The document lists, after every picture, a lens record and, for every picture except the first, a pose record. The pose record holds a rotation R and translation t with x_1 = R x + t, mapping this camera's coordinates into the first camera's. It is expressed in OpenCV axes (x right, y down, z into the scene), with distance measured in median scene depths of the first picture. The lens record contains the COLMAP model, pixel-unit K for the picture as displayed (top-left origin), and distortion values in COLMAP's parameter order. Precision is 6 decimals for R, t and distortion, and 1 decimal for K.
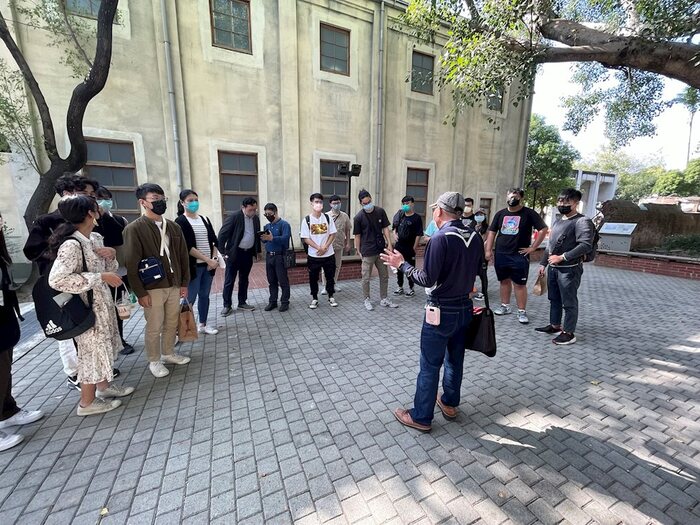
lens RADIAL K [[282.9, 0, 352.6], [0, 282.9, 261.7], [0, 0, 1]] dist [0.001559, 0.000424]
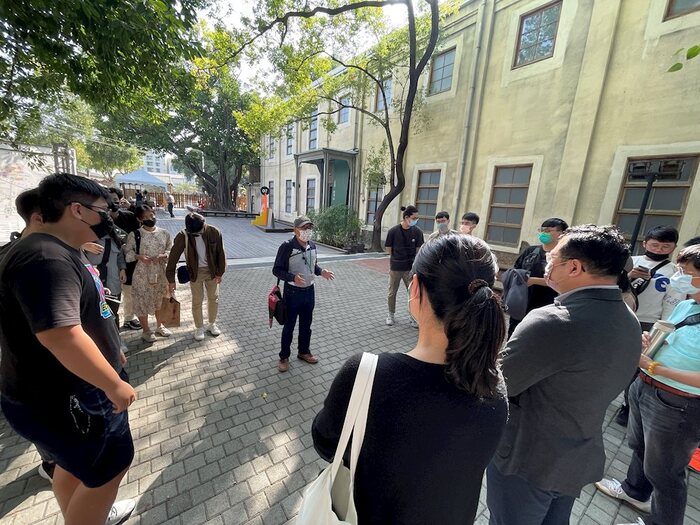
lens RADIAL K [[282.9, 0, 353.2], [0, 282.9, 264.3], [0, 0, 1]] dist [0.001559, 0.000424]
pose [[0.215923, 0.213391, -0.952807, 0.521494], [-0.228226, 0.959825, 0.163243, -0.083141], [0.949363, 0.182208, 0.255950, 0.266319]]
